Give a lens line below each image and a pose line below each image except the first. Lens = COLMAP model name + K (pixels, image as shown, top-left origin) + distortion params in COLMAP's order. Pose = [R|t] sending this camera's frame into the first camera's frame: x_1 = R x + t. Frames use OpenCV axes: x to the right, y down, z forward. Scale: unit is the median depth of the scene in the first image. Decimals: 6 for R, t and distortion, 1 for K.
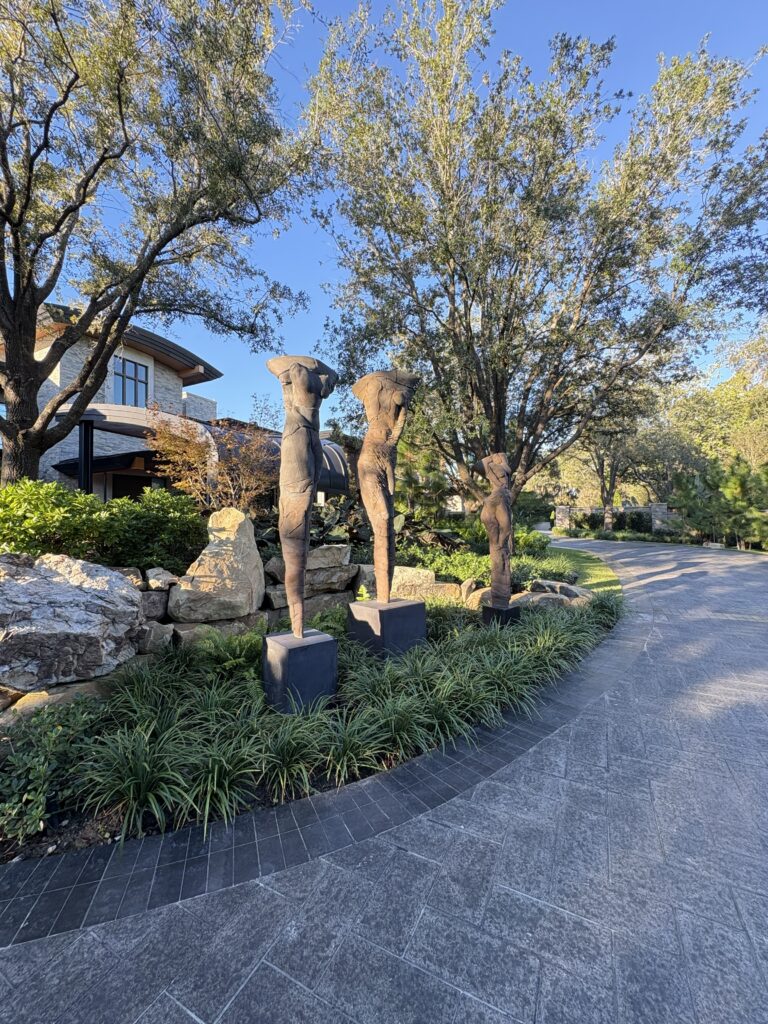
lens RADIAL K [[409.5, 0, 385.9], [0, 409.5, 513.7], [0, 0, 1]] dist [0.000047, -0.000043]
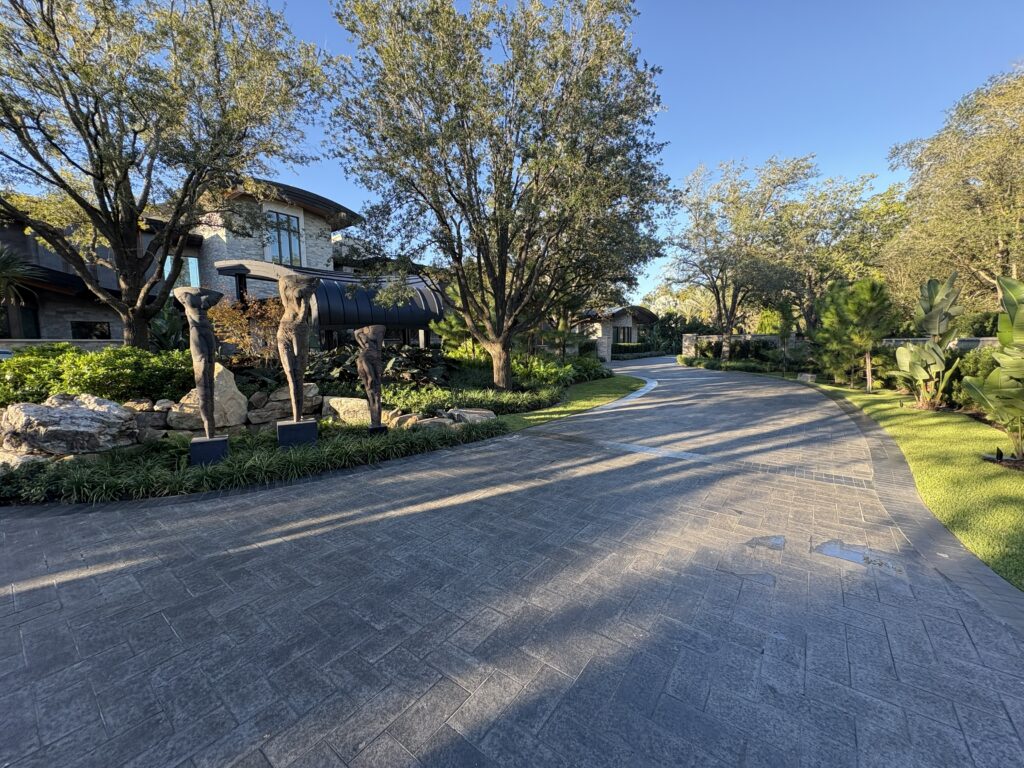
lens RADIAL K [[409.5, 0, 509.8], [0, 409.5, 386.3], [0, 0, 1]] dist [0.000047, -0.000043]
pose [[0.984708, 0.010776, -0.173881, 1.259328], [0.010665, 0.992484, 0.121906, -0.127068], [0.173887, -0.121896, 0.977192, -0.483441]]
